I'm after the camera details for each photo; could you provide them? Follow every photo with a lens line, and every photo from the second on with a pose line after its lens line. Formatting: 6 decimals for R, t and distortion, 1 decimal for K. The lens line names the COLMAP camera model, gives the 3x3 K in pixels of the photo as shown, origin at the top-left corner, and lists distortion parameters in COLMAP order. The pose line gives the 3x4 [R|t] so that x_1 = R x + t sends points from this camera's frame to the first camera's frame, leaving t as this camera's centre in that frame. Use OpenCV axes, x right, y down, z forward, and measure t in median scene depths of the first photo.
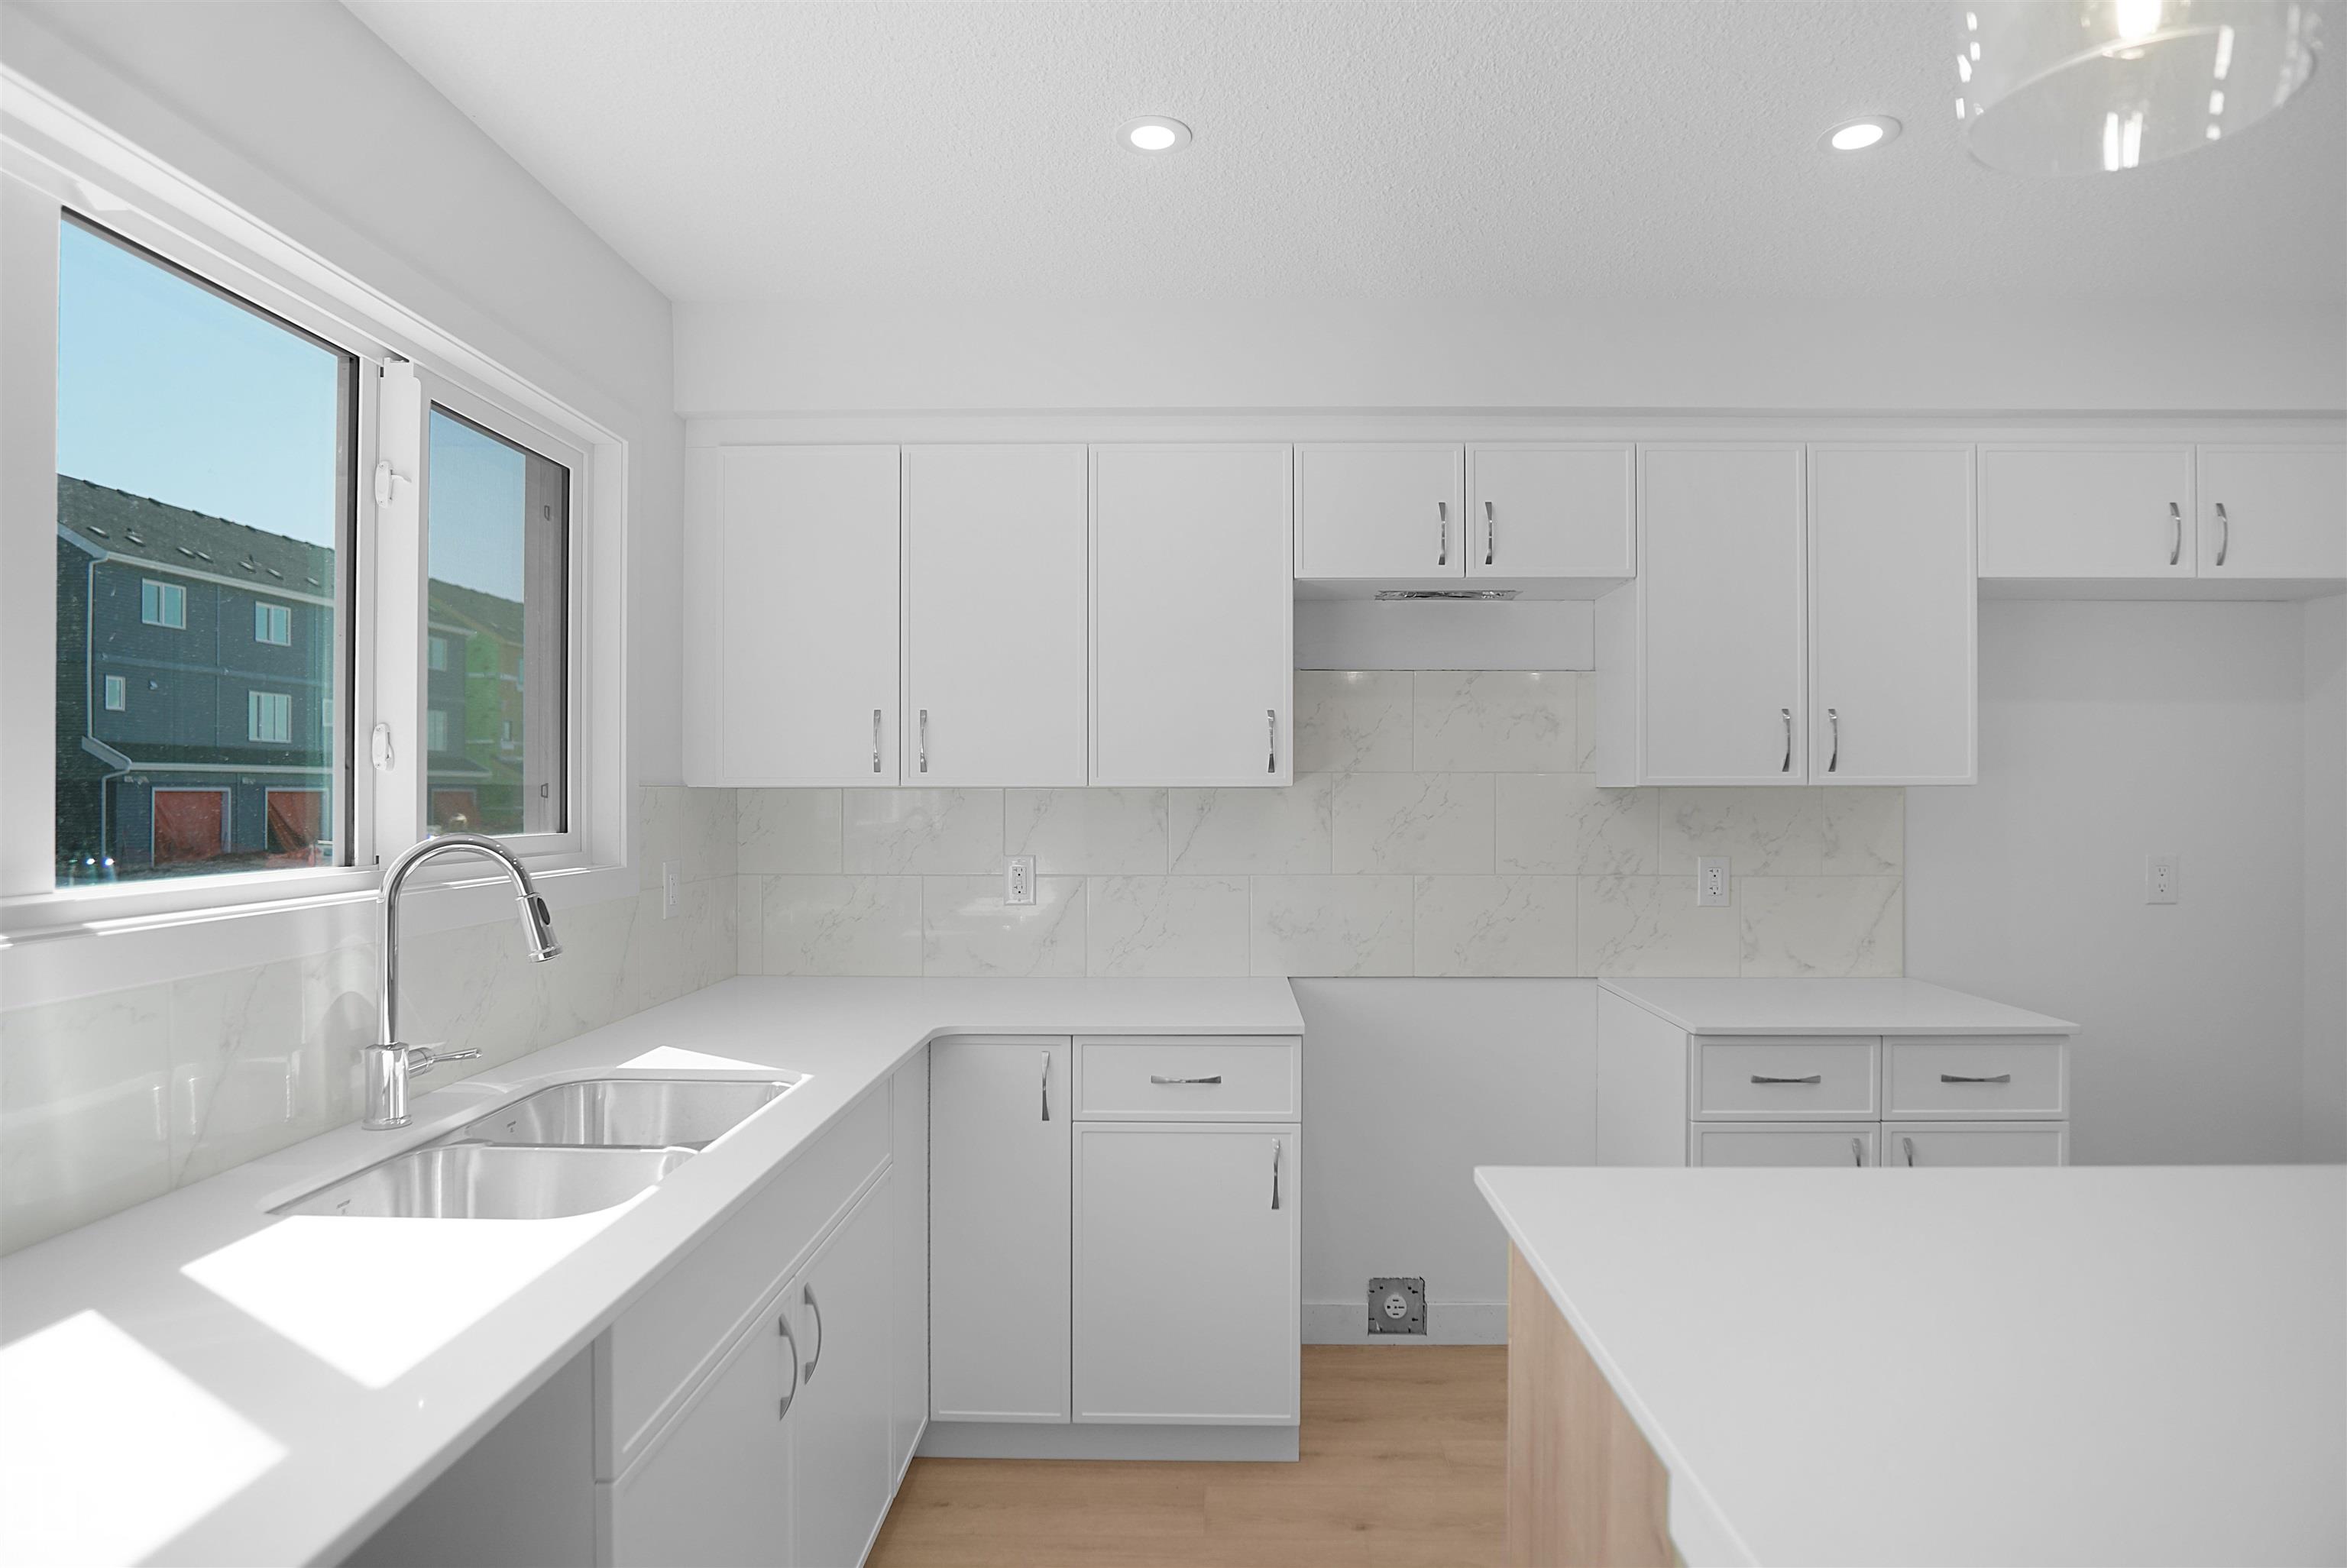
lens RADIAL K [[1273.7, 0, 1173.5], [0, 1273.7, 784.0], [0, 0, 1]] dist [-0.029100, 0.000968]
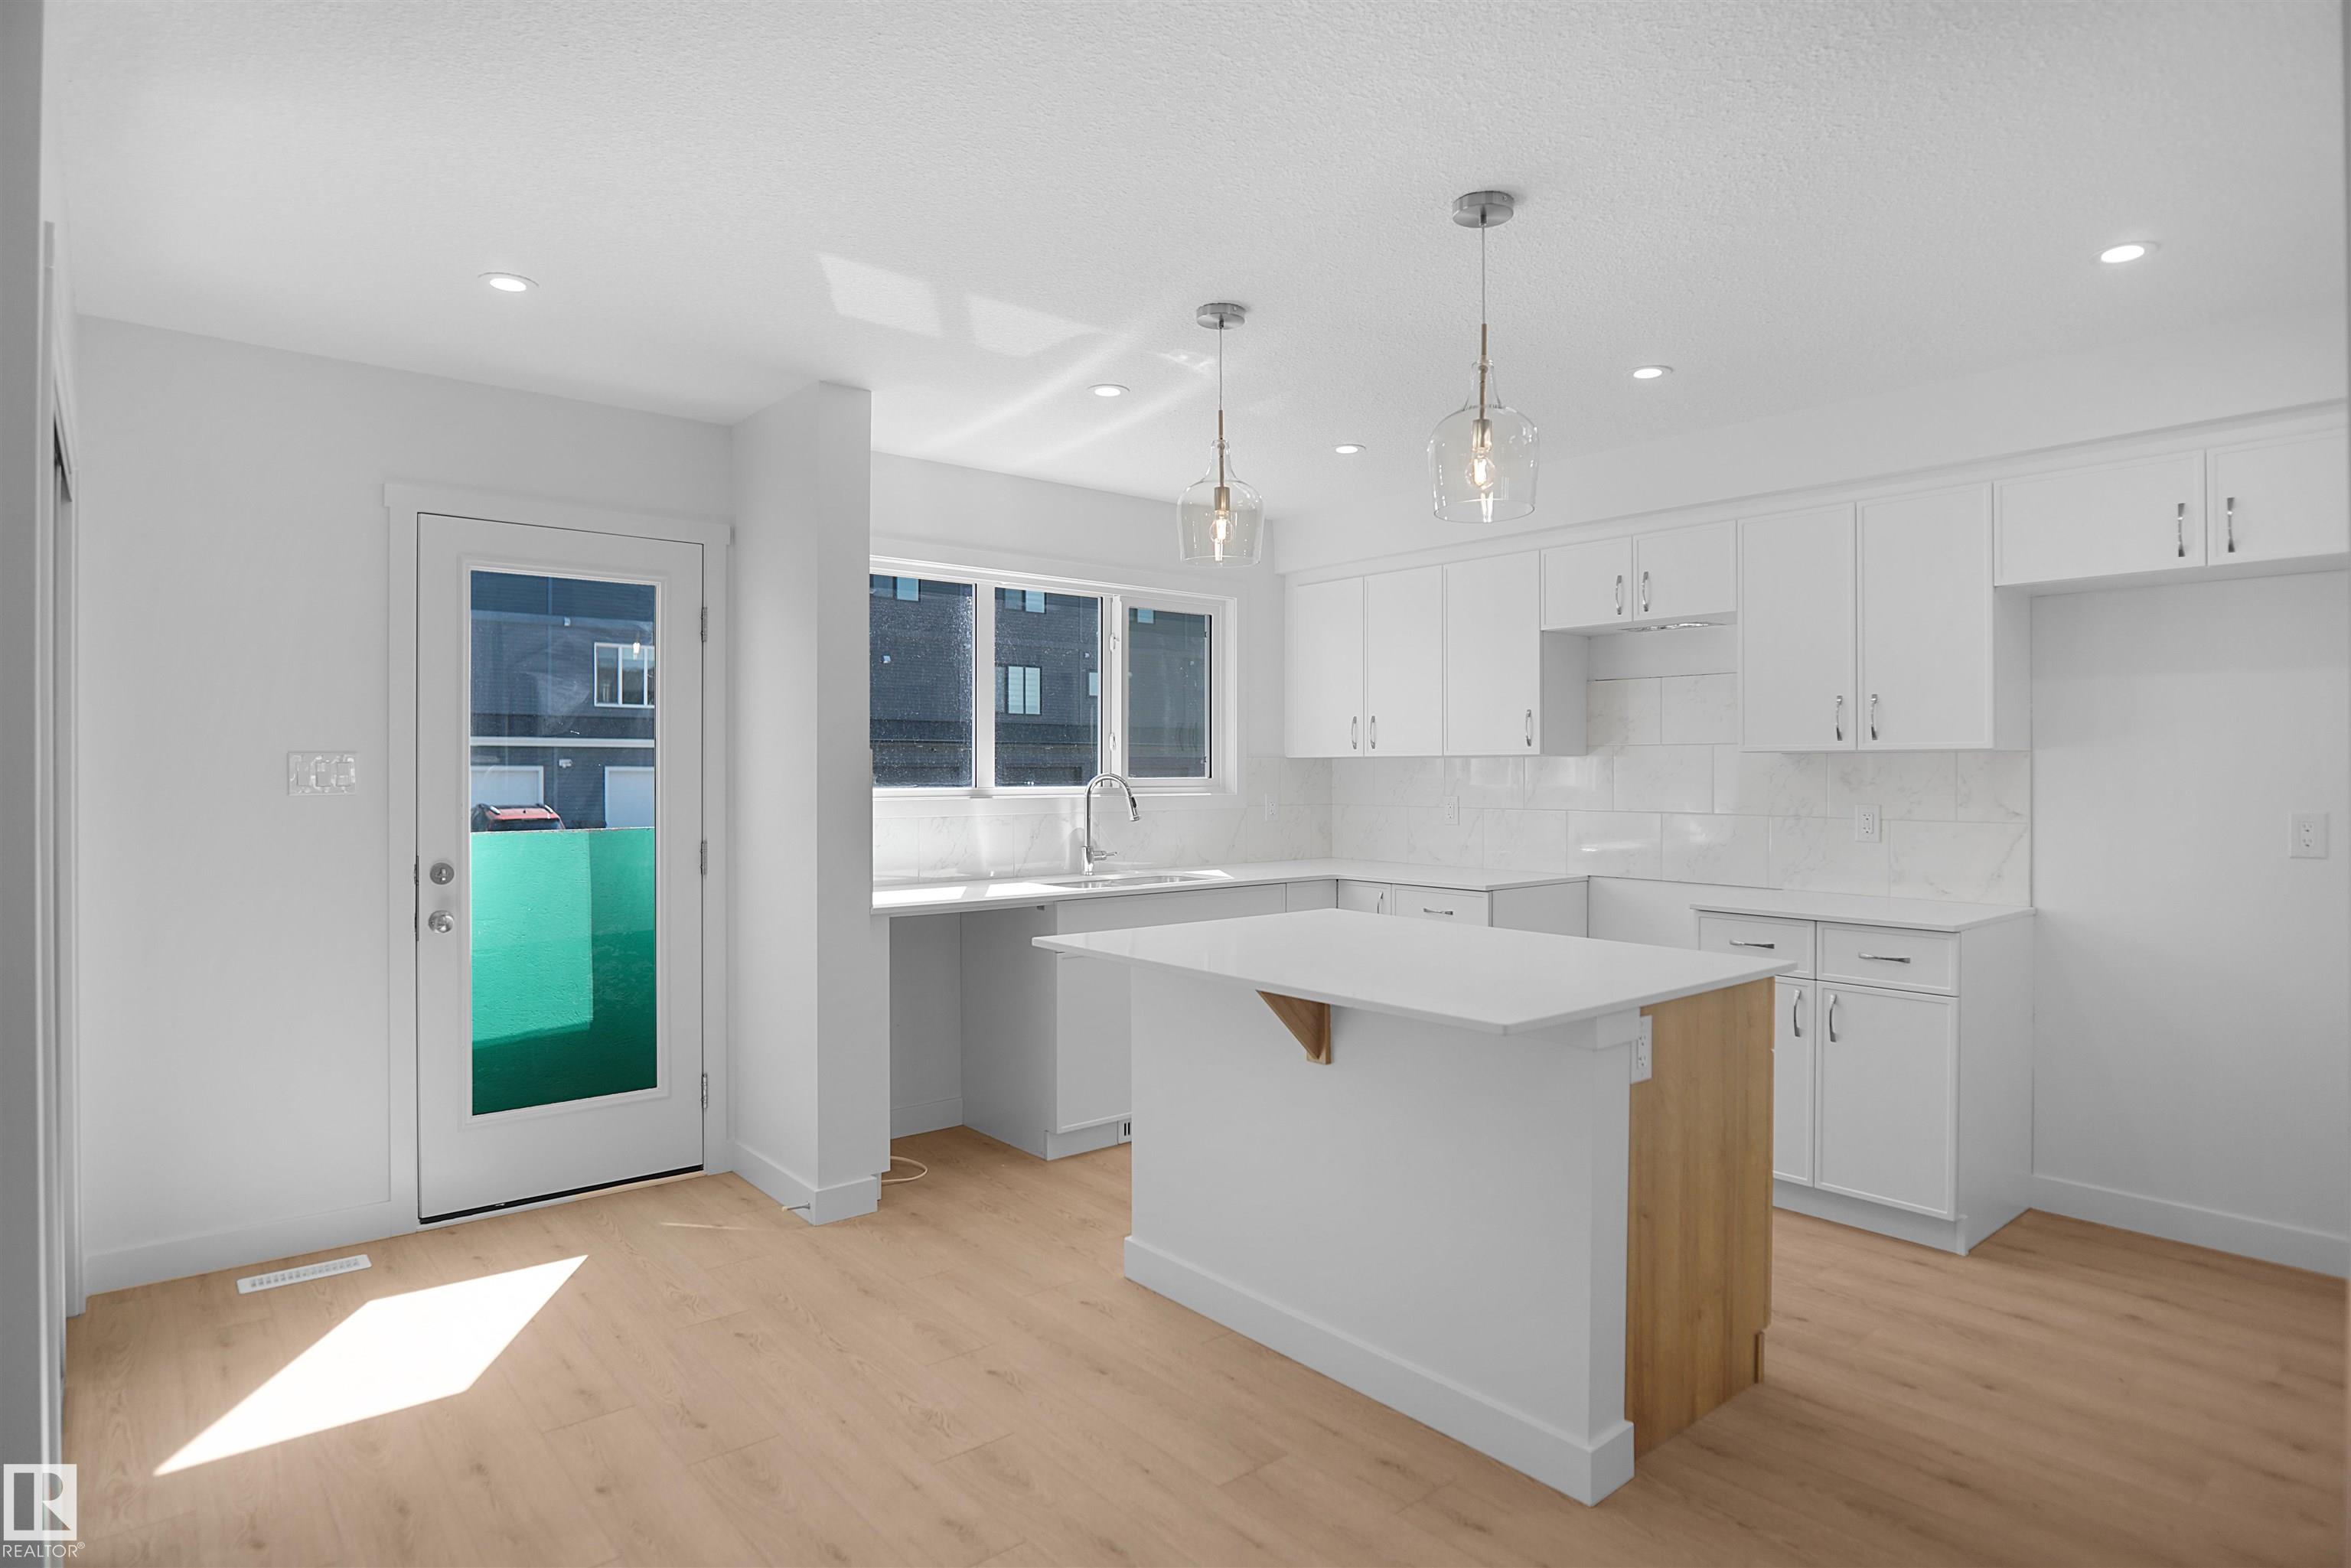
lens RADIAL K [[1283.5, 0, 1182.4], [0, 1283.5, 765.1], [0, 0, 1]] dist [-0.033033, 0.002386]
pose [[0.653786, -0.002532, -0.756675, 1.146581], [0.004795, 0.999988, 0.000796, 0.013152], [0.756664, -0.004149, 0.653791, -0.497536]]
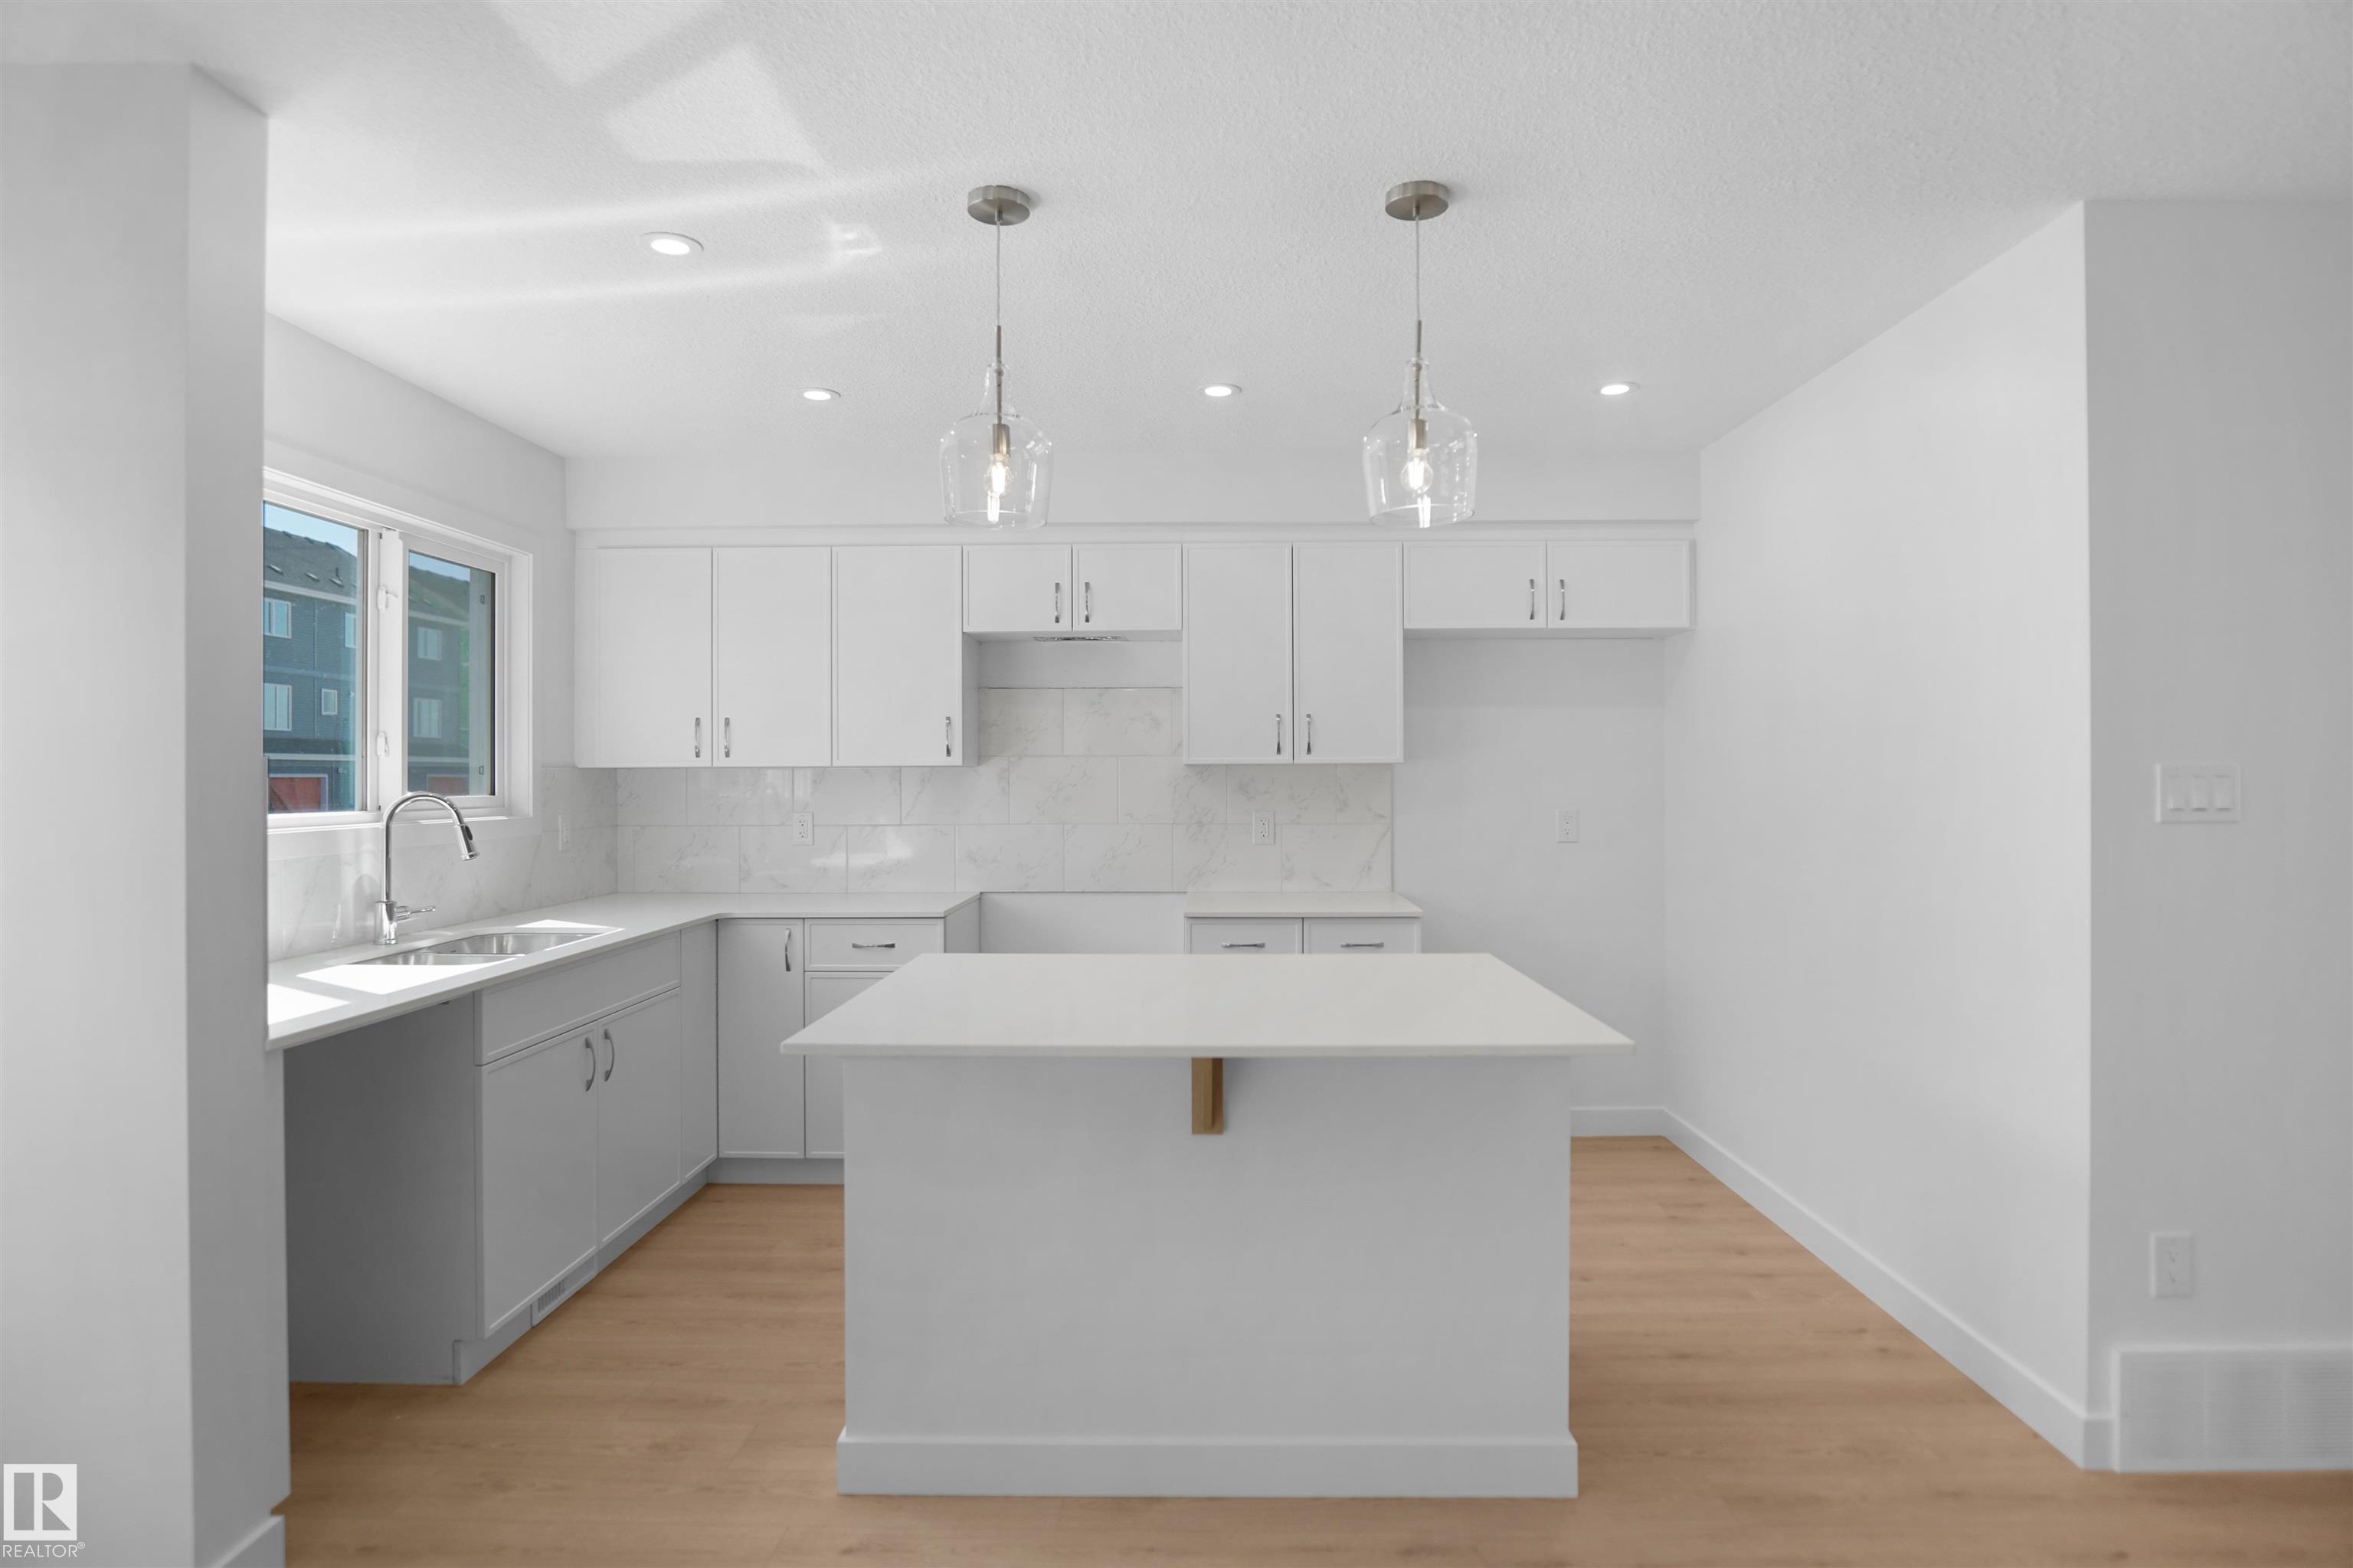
lens RADIAL K [[1284.7, 0, 1183.4], [0, 1284.7, 765.1], [0, 0, 1]] dist [-0.033033, 0.002386]
pose [[0.999986, -0.003985, 0.003410, 0.387291], [0.003986, 0.999992, -0.000331, 0.003173], [-0.003408, 0.000344, 0.999994, -0.619986]]
